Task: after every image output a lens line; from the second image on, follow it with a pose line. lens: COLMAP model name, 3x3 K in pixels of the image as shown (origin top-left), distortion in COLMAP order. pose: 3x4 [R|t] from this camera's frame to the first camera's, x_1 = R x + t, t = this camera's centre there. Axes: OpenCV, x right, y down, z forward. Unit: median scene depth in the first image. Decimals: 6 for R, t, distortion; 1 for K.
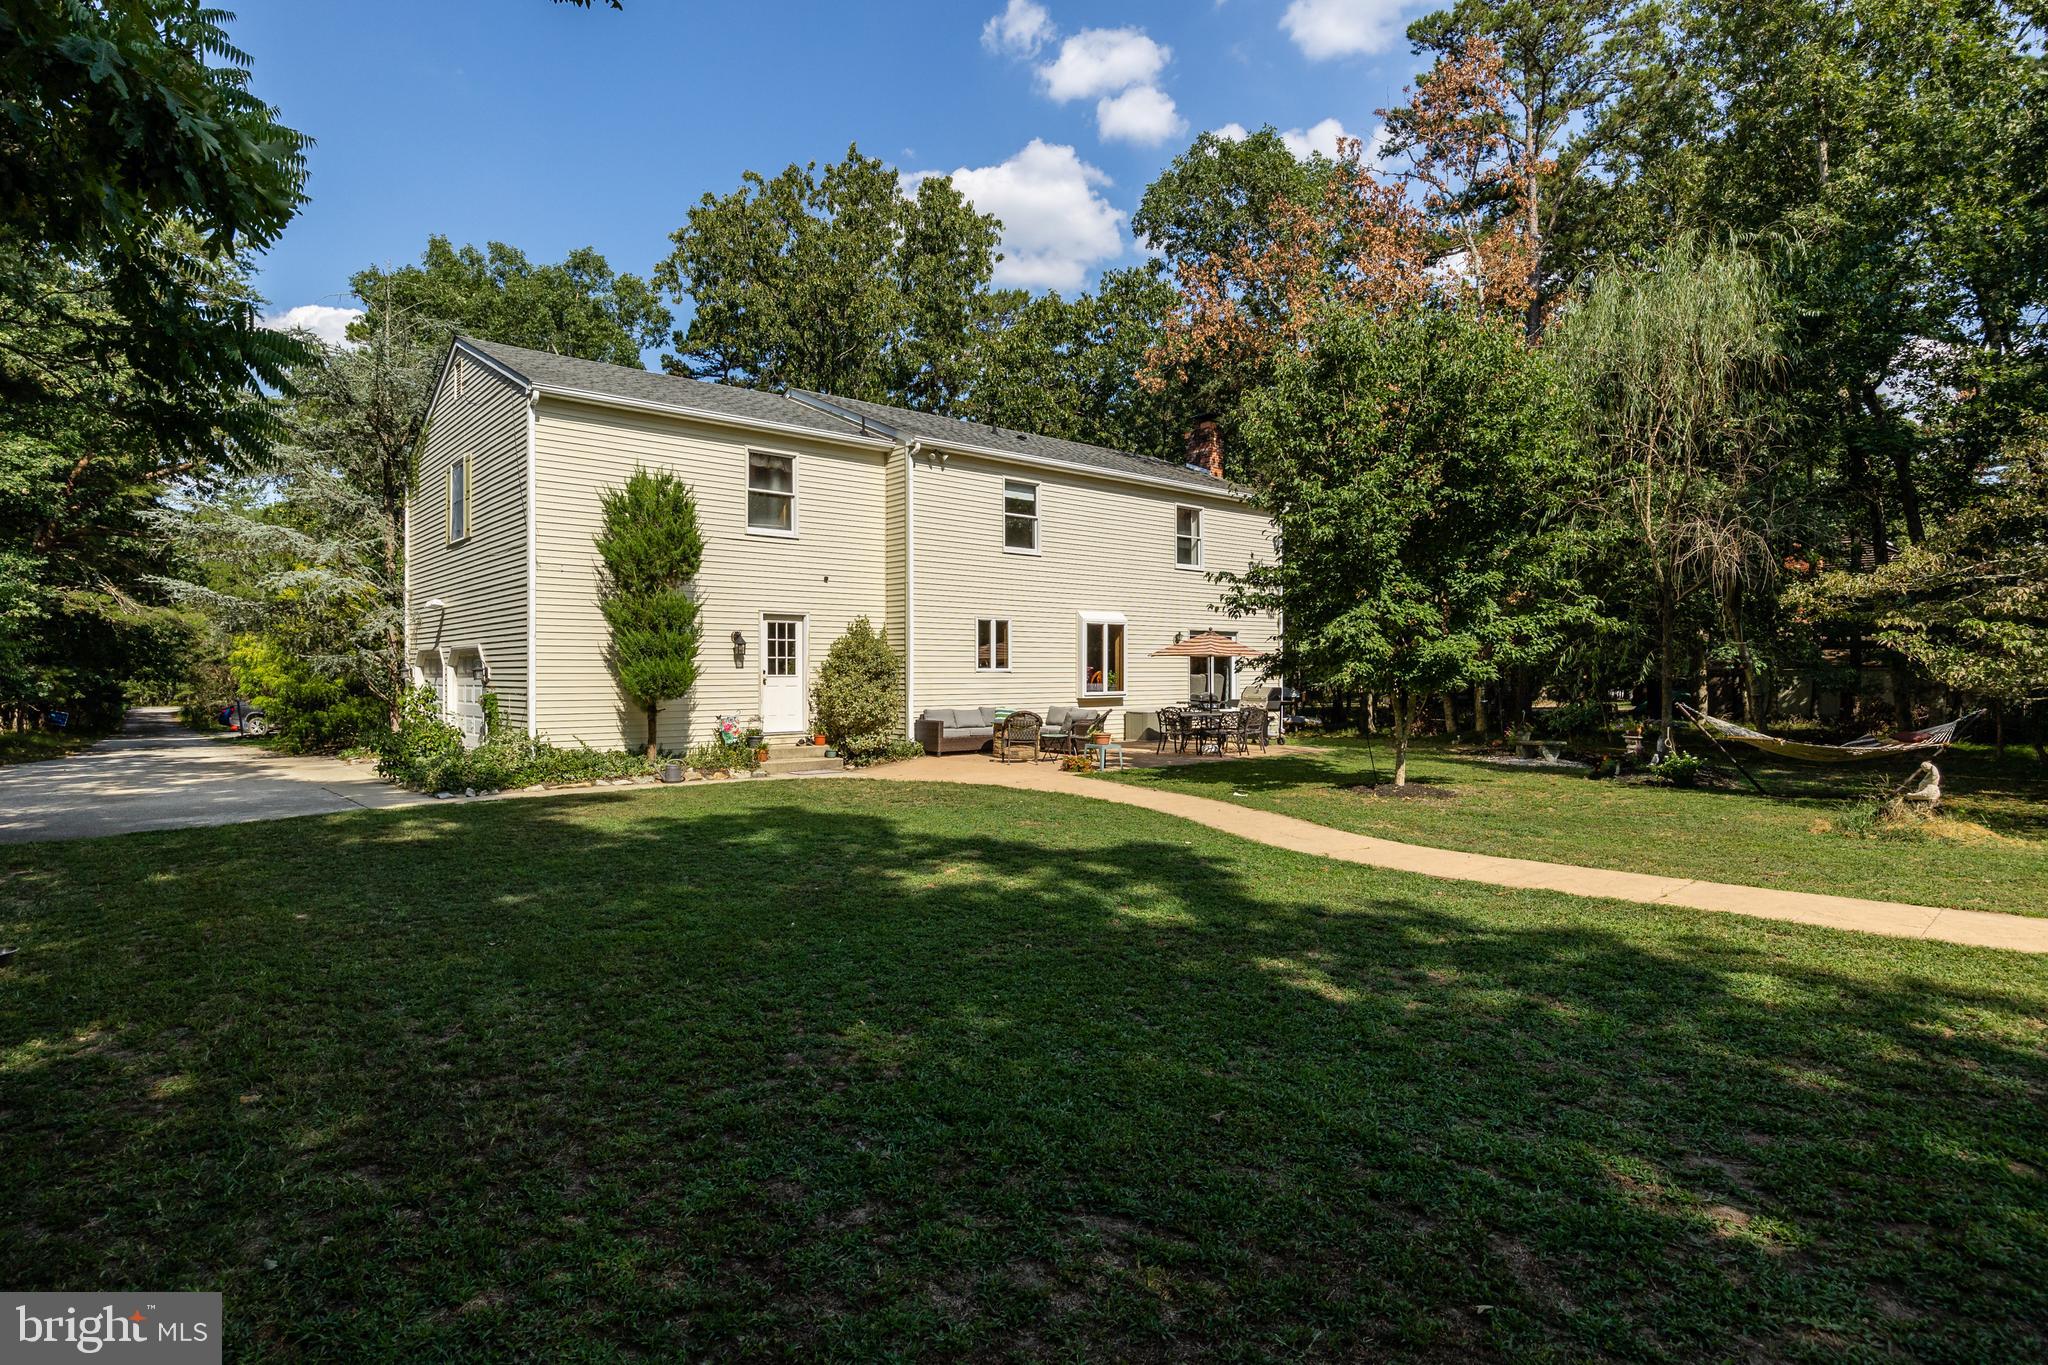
lens RADIAL K [[1077.4, 0, 1021.8], [0, 1077.4, 685.0], [0, 0, 1]] dist [0.006492, 0.000530]
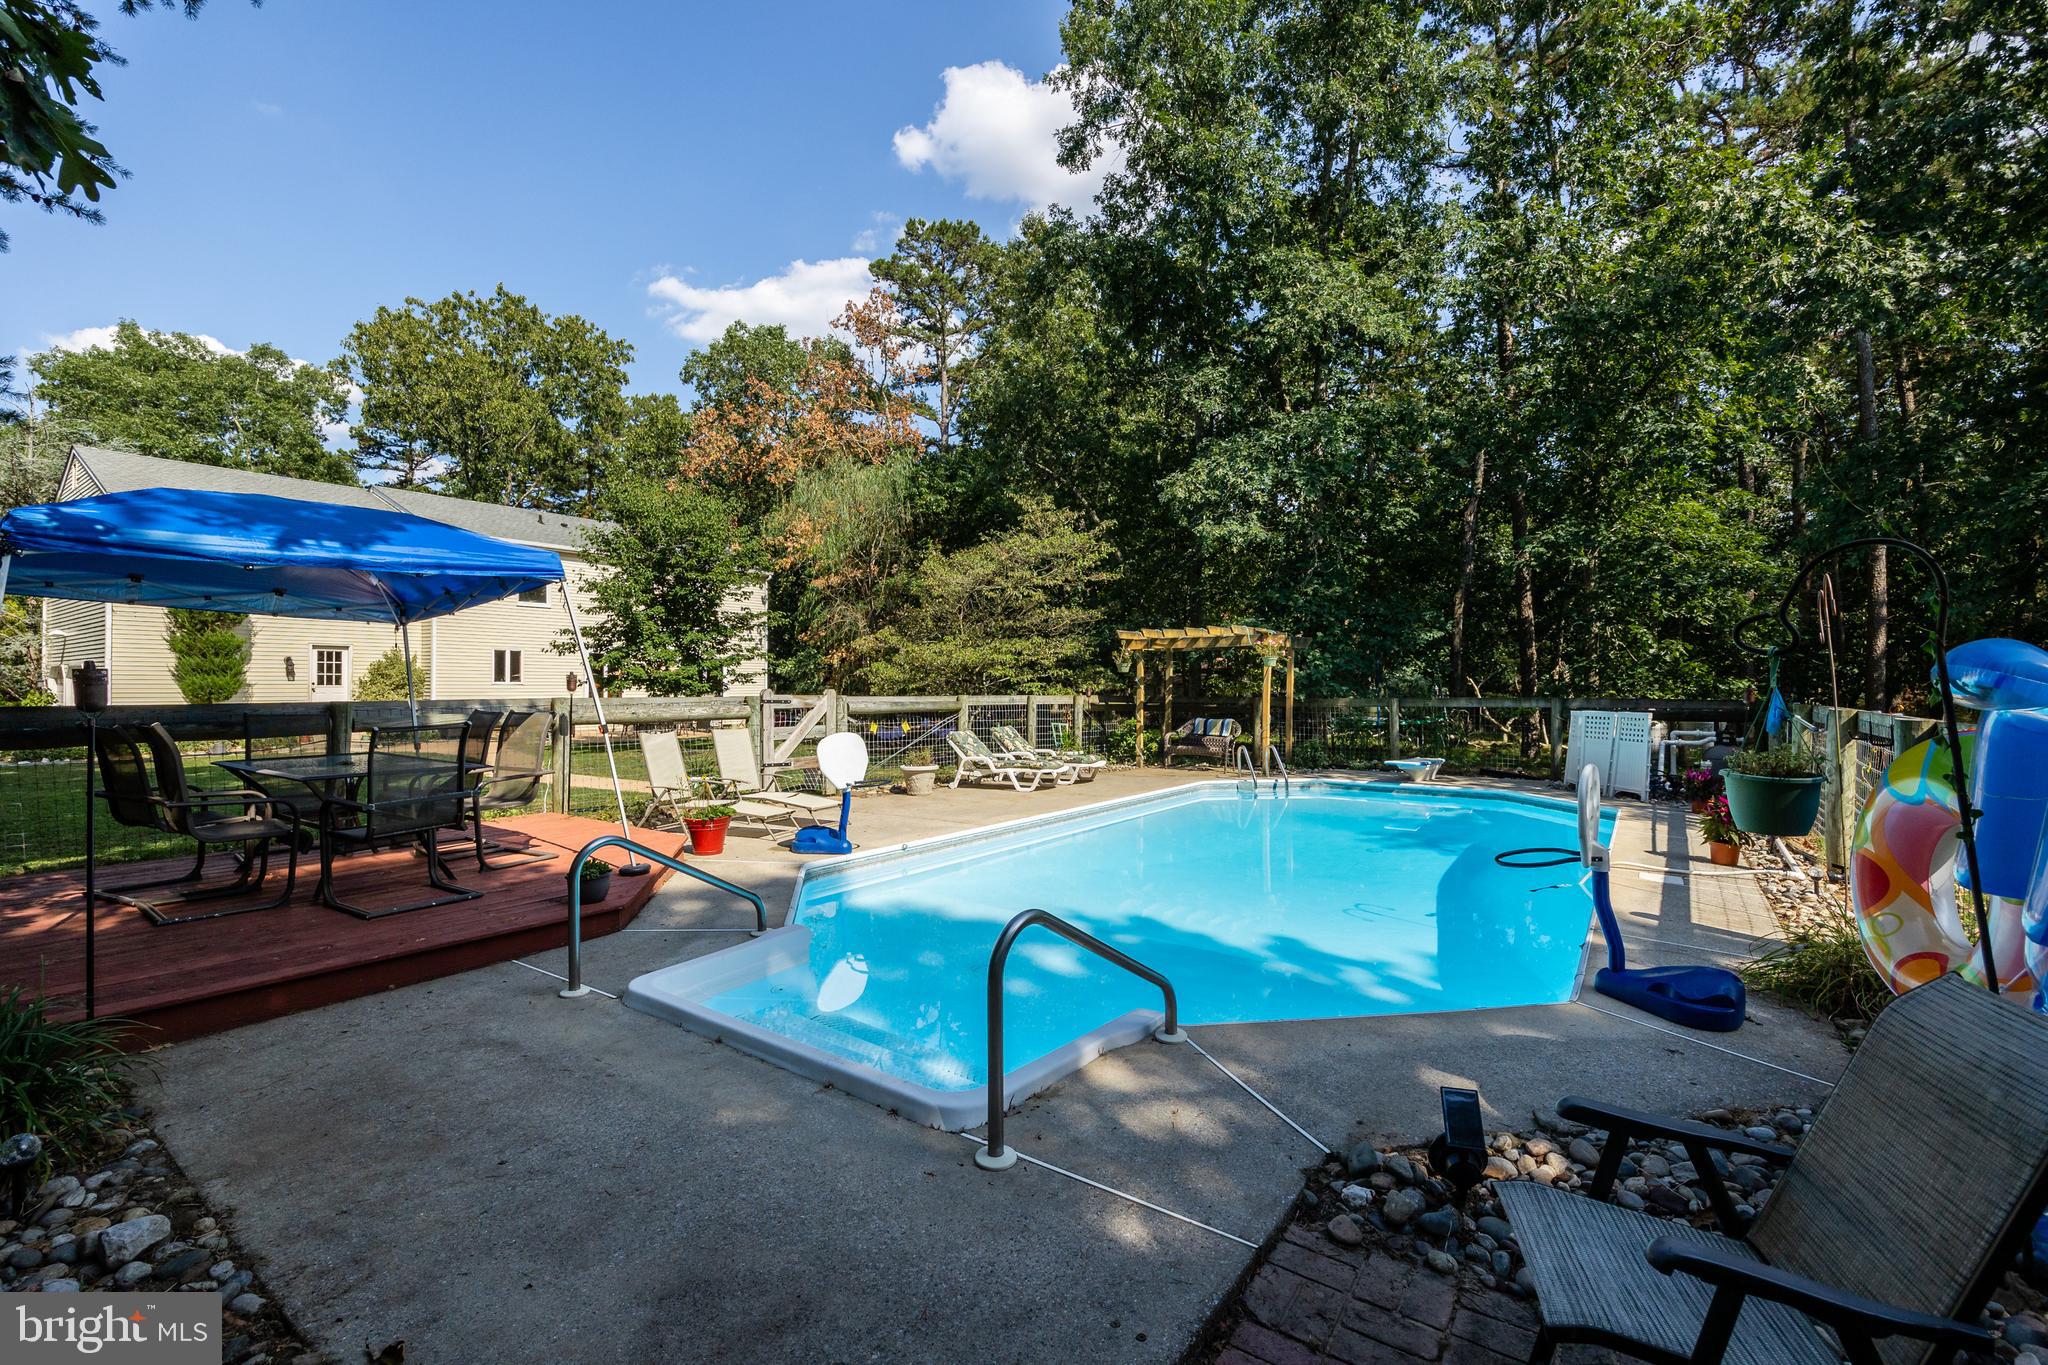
lens RADIAL K [[924.3, 0, 1020.9], [0, 924.3, 680.8], [0, 0, 1]] dist [-0.003005, -0.000410]
pose [[0.973150, 0.008632, 0.230012, 0.342674], [-0.004451, 0.999815, -0.018692, 0.002756], [-0.230131, 0.017166, 0.973008, -0.387118]]
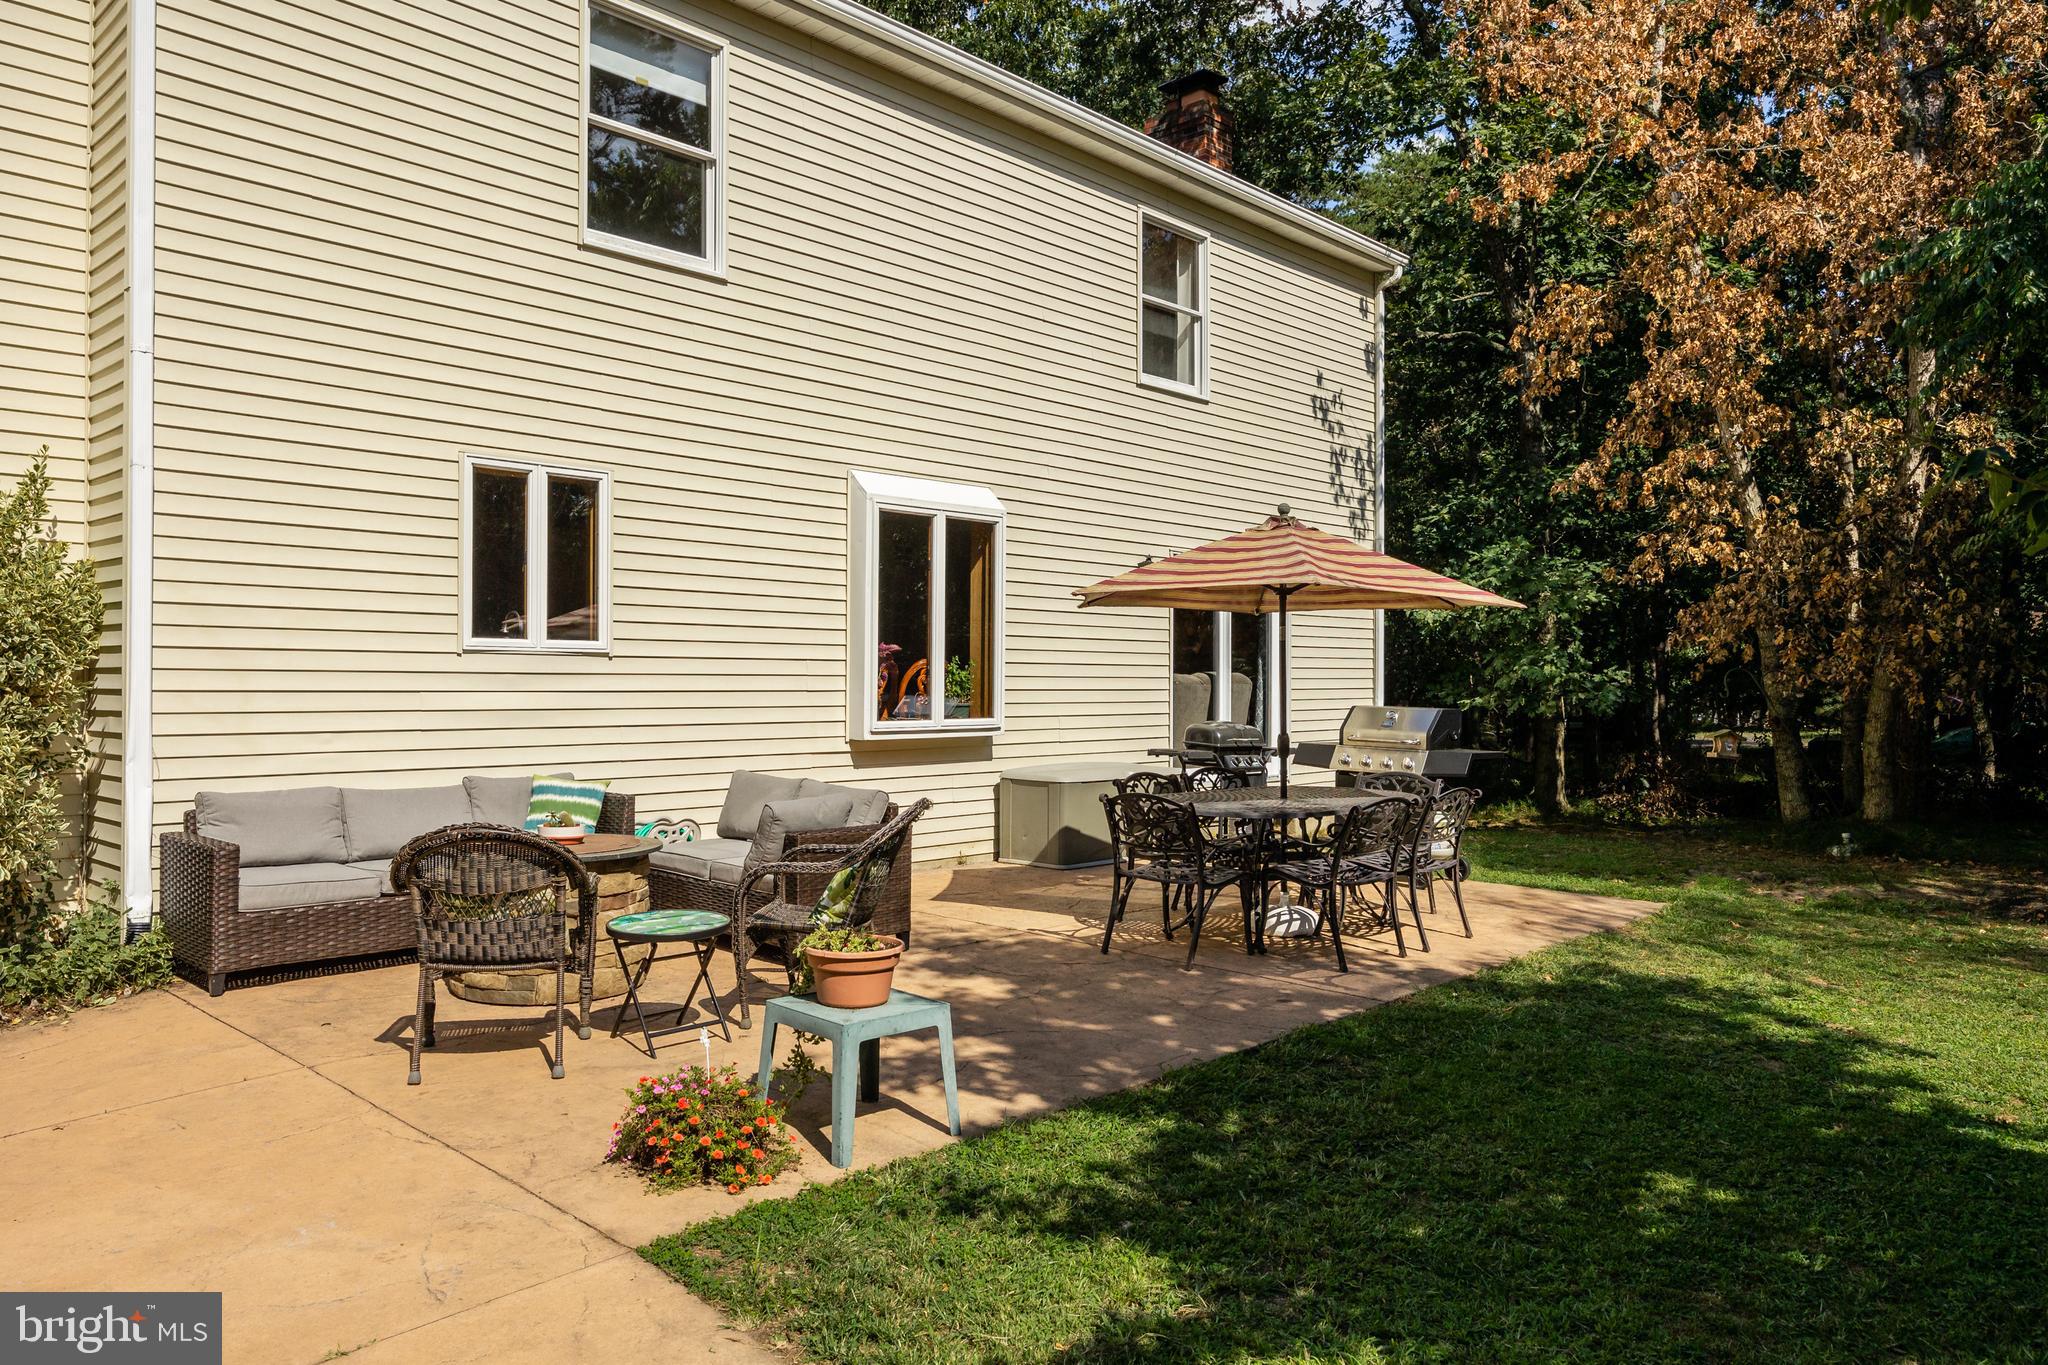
lens RADIAL K [[1424.7, 0, 1026.7], [0, 1424.7, 681.0], [0, 0, 1]] dist [-0.002750, -0.000264]
pose [[0.994854, 0.007772, 0.101019, 0.059946], [-0.006484, 0.999894, -0.013074, -0.000240], [-0.101110, 0.012352, 0.994799, 0.553288]]
